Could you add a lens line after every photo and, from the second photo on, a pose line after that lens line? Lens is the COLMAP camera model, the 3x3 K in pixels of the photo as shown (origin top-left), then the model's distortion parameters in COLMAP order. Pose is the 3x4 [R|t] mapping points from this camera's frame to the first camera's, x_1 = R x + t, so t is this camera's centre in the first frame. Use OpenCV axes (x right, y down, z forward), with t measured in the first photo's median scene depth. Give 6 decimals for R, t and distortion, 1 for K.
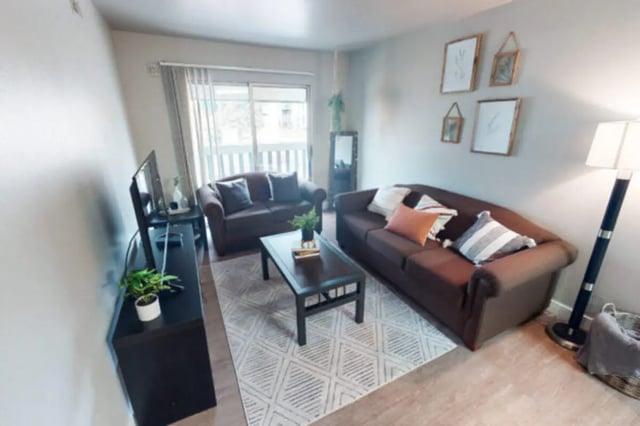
lens RADIAL K [[279.1, 0, 306.0], [0, 279.1, 215.5], [0, 0, 1]] dist [0.000472, 0.000077]
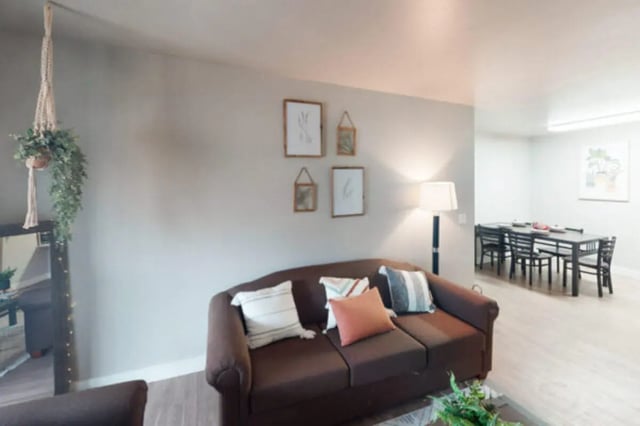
lens RADIAL K [[280.8, 0, 320.0], [0, 280.8, 213.0], [0, 0, 1]] dist [-0.000163, 0.000325]
pose [[0.032060, -0.093298, 0.995122, -0.317888], [0.349848, 0.933697, 0.076268, -0.291491], [-0.936258, 0.345697, 0.062574, 0.860145]]
